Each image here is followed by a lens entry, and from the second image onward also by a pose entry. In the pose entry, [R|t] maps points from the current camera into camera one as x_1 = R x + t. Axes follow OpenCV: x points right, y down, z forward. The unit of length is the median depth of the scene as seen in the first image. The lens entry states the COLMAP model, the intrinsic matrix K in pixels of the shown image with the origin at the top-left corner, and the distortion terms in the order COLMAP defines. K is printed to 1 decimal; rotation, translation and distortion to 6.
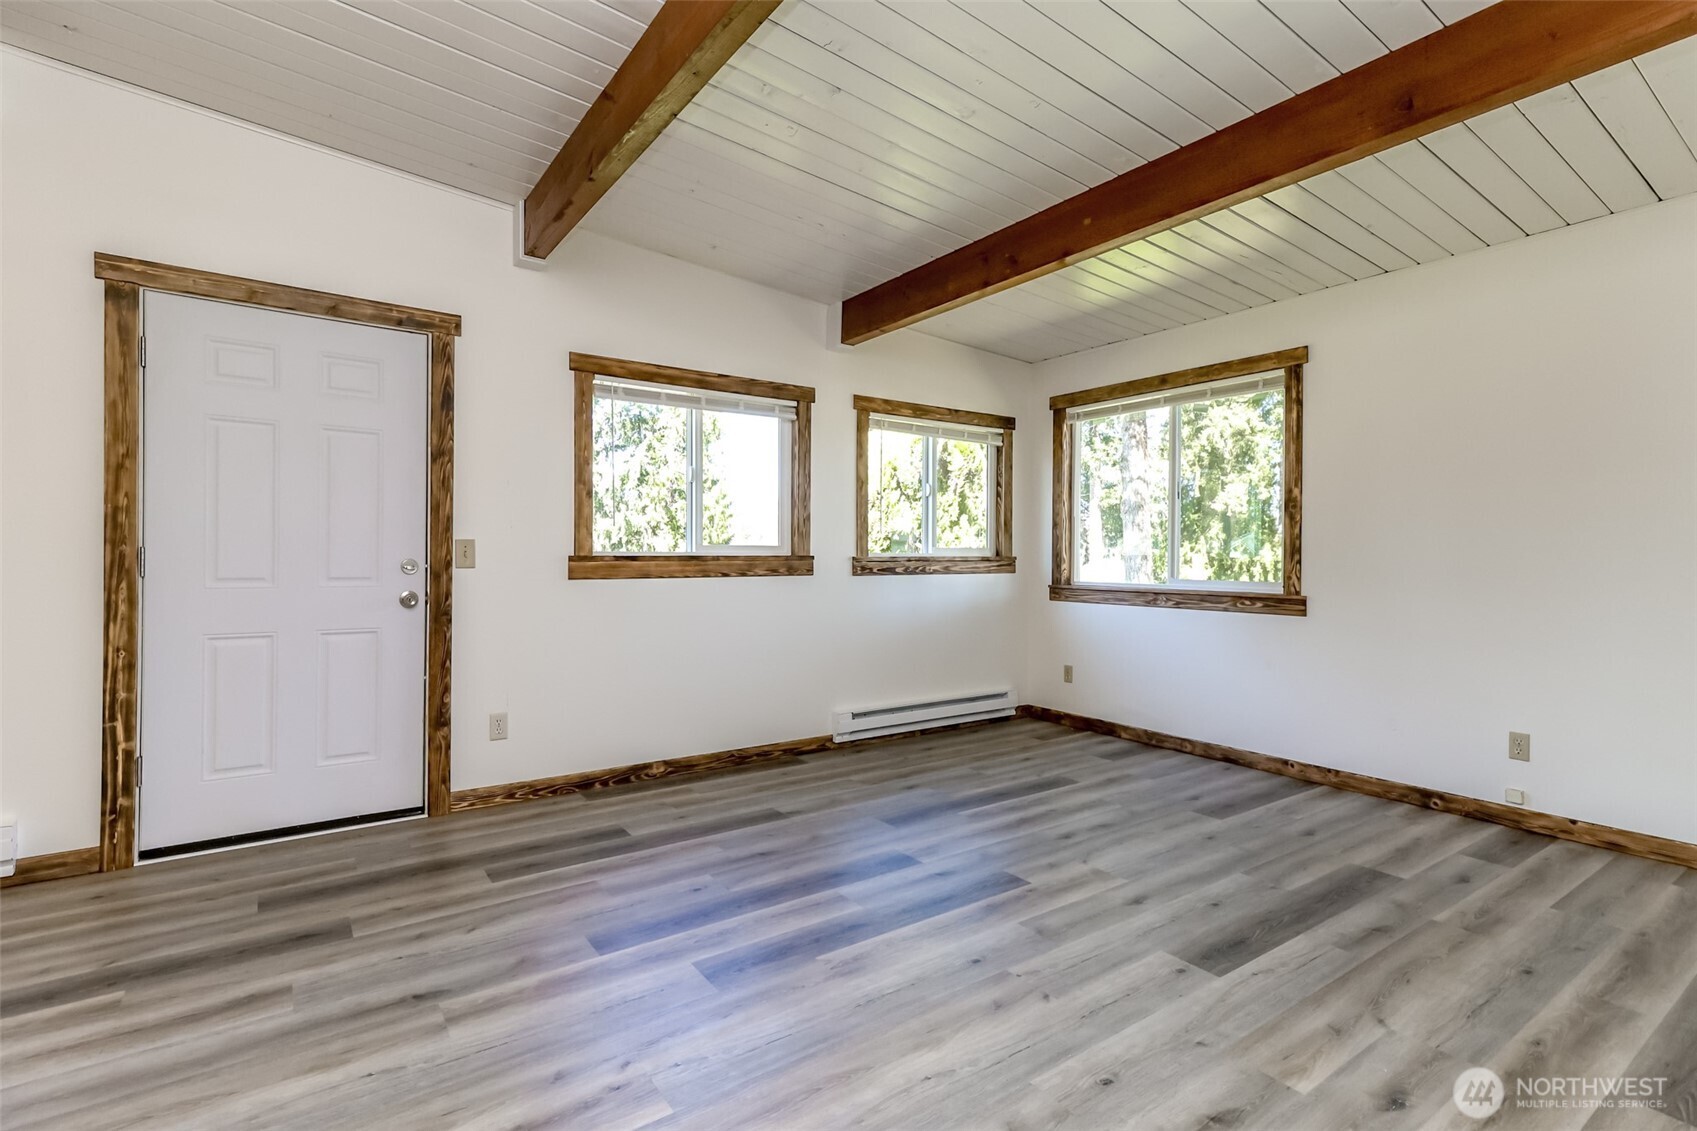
lens RADIAL K [[768.8, 0, 796.0], [0, 768.8, 550.2], [0, 0, 1]] dist [0.015940, 0.000491]
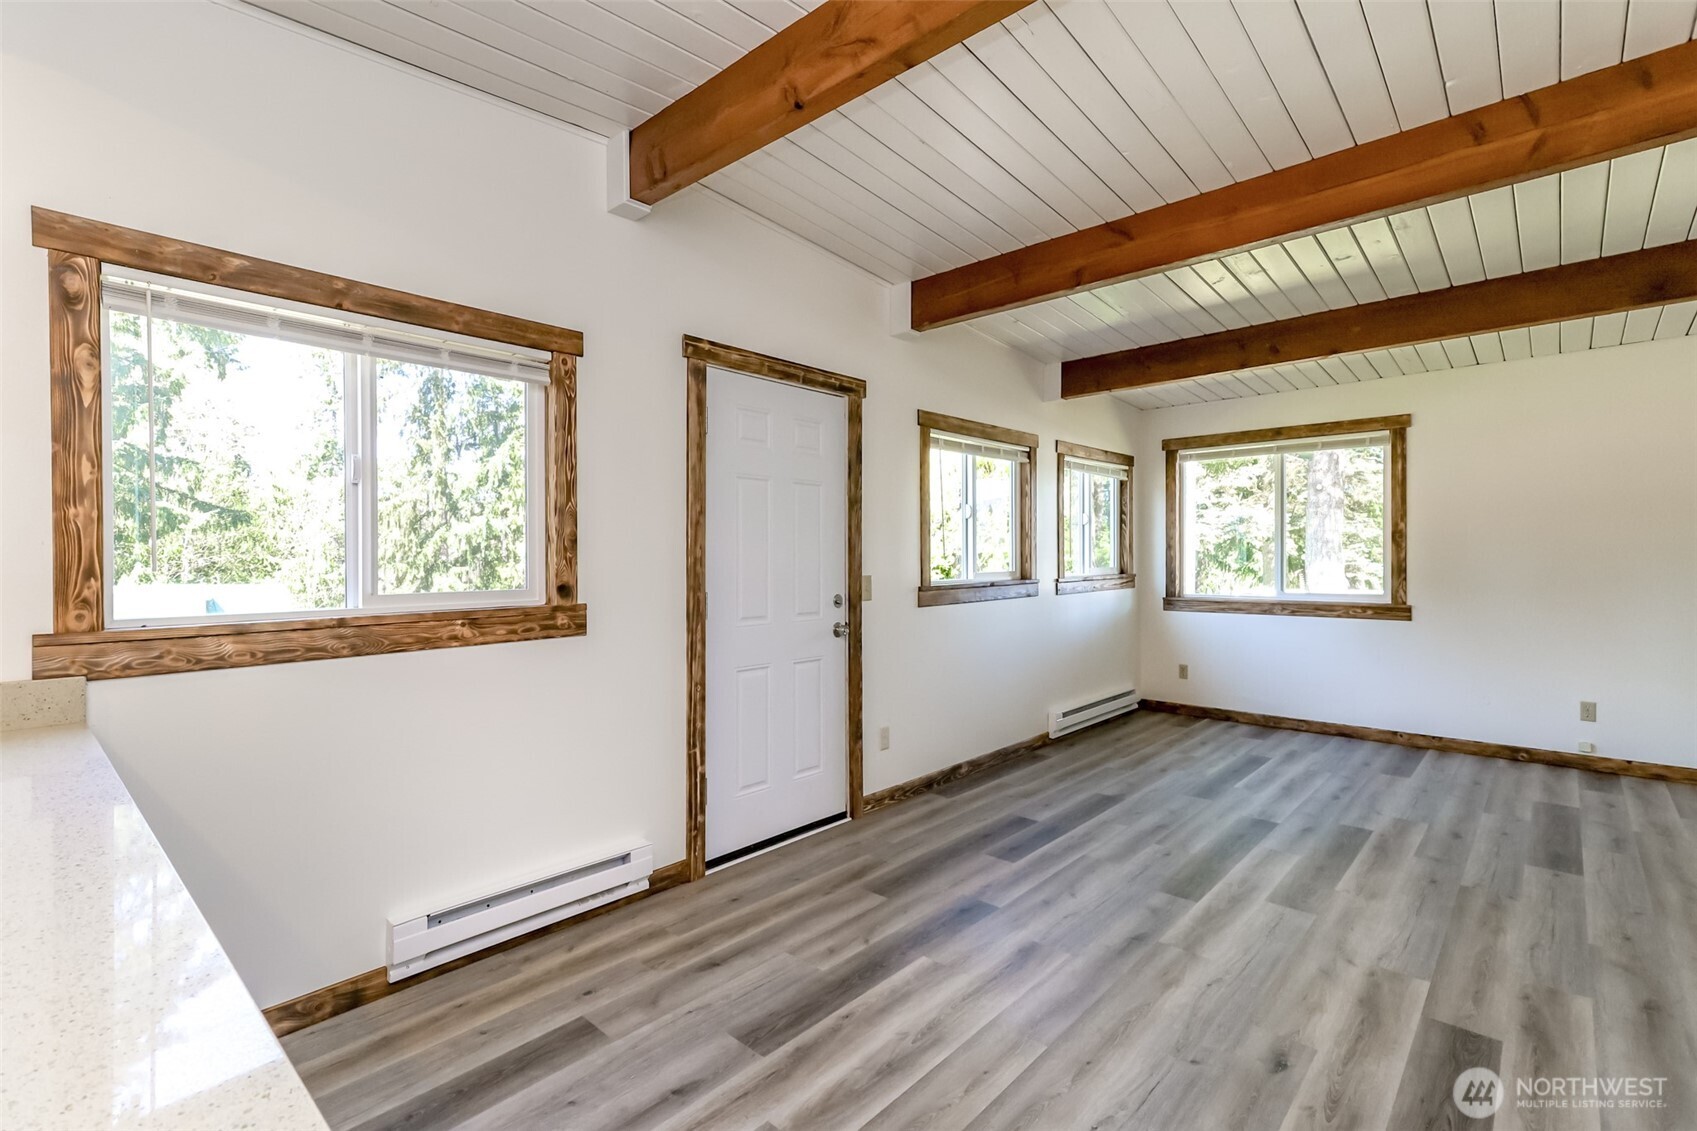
lens RADIAL K [[784.6, 0, 775.4], [0, 784.6, 550.8], [0, 0, 1]] dist [0.003203, 0.009181]
pose [[0.979635, -0.009402, 0.200568, -0.704223], [0.009429, 0.999955, 0.000822, -0.047236], [-0.200567, 0.001086, 0.979679, -0.098948]]
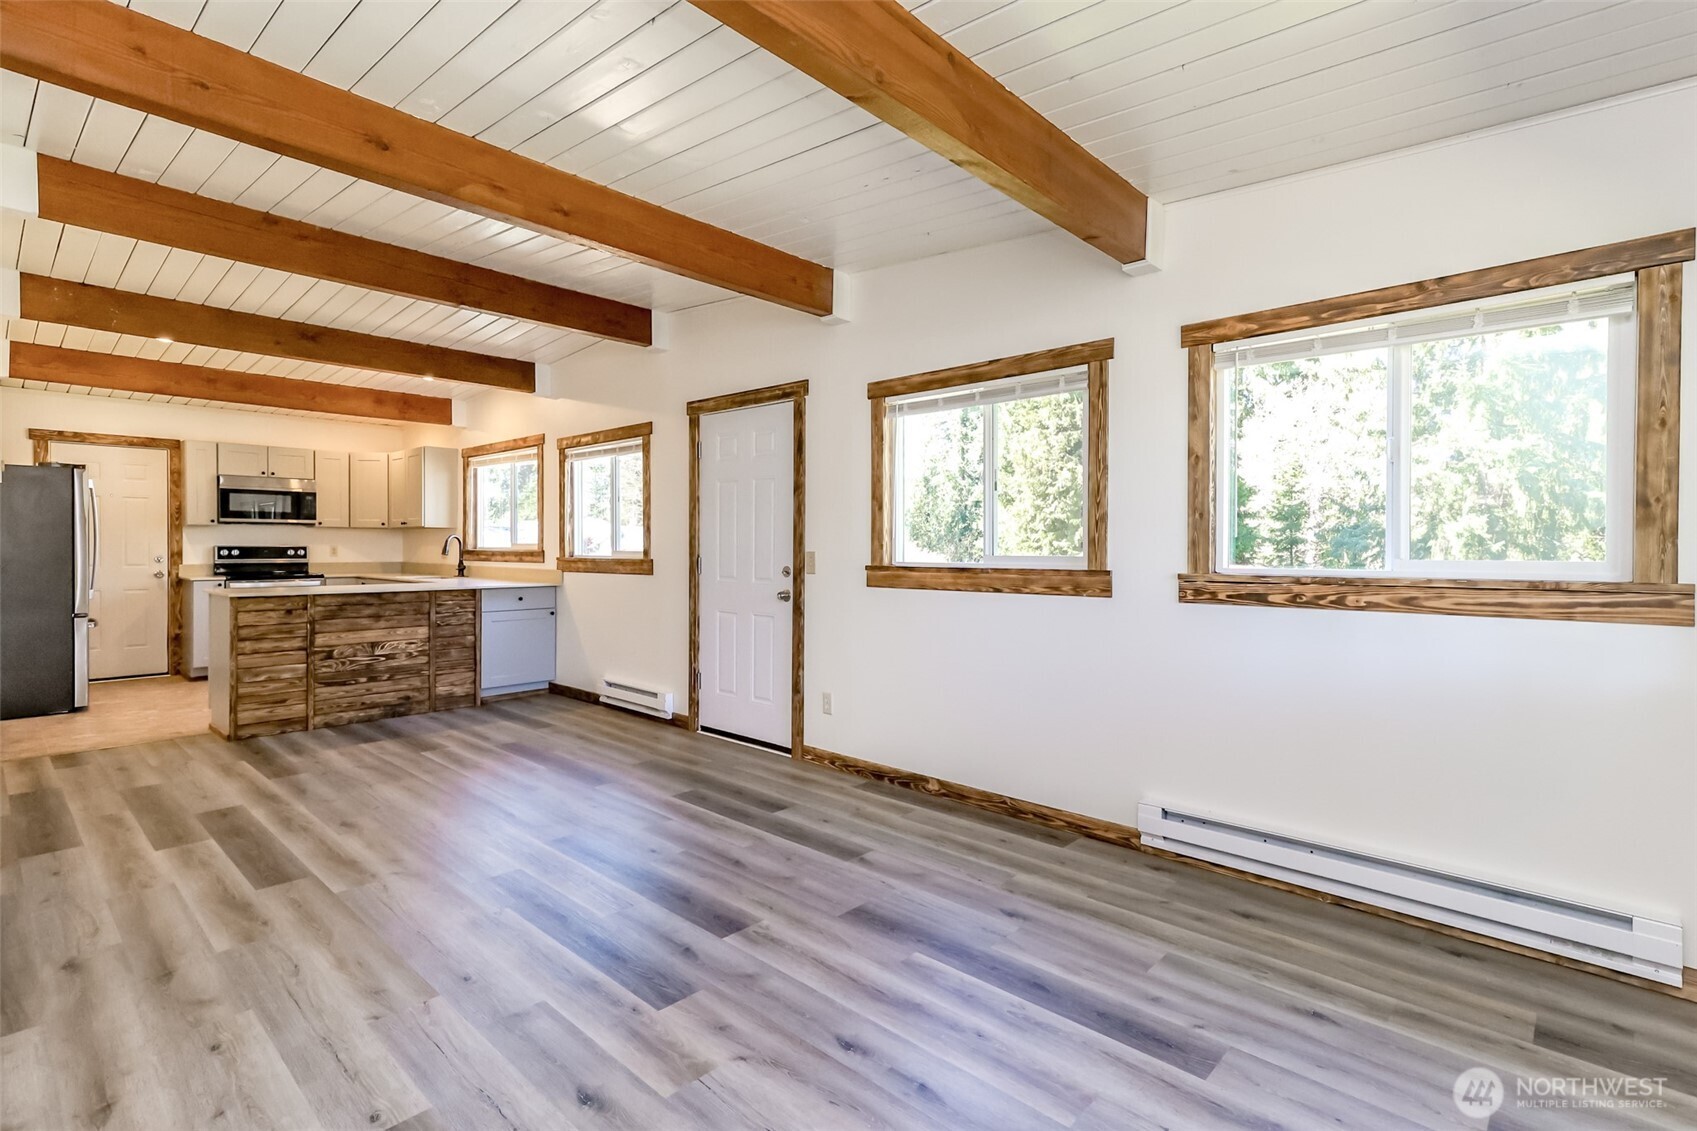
lens RADIAL K [[765.7, 0, 929.0], [0, 765.7, 554.1], [0, 0, 1]] dist [0.010621, 0.001051]
pose [[0.295163, 0.000203, -0.955447, 0.766756], [0.000274, 1.000000, 0.000297, -0.009635], [0.955447, -0.000350, 0.295163, 0.727025]]
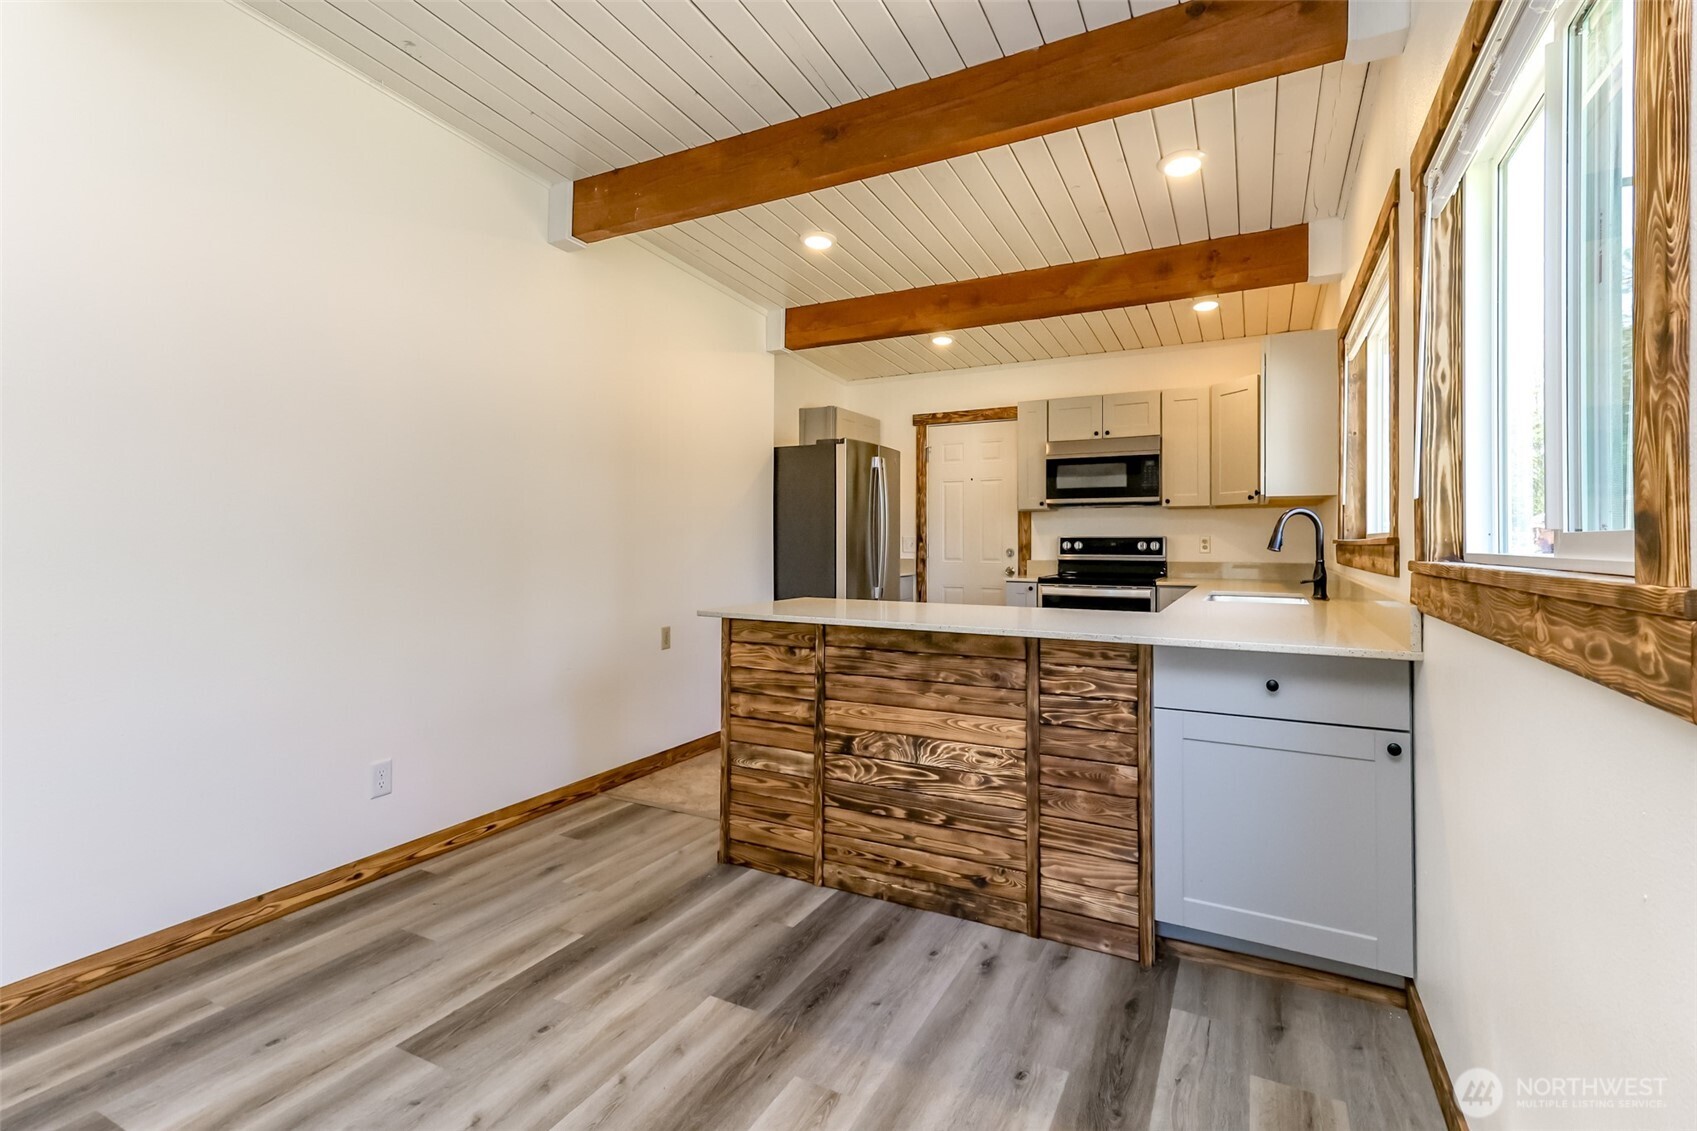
lens RADIAL K [[795.2, 0, 802.9], [0, 795.2, 535.8], [0, 0, 1]] dist [0.010382, -0.000579]
pose [[-0.890424, -0.015169, -0.454879, -0.493518], [-0.010389, 0.999861, -0.013007, -0.007239], [0.455013, -0.006856, -0.890458, 0.726109]]
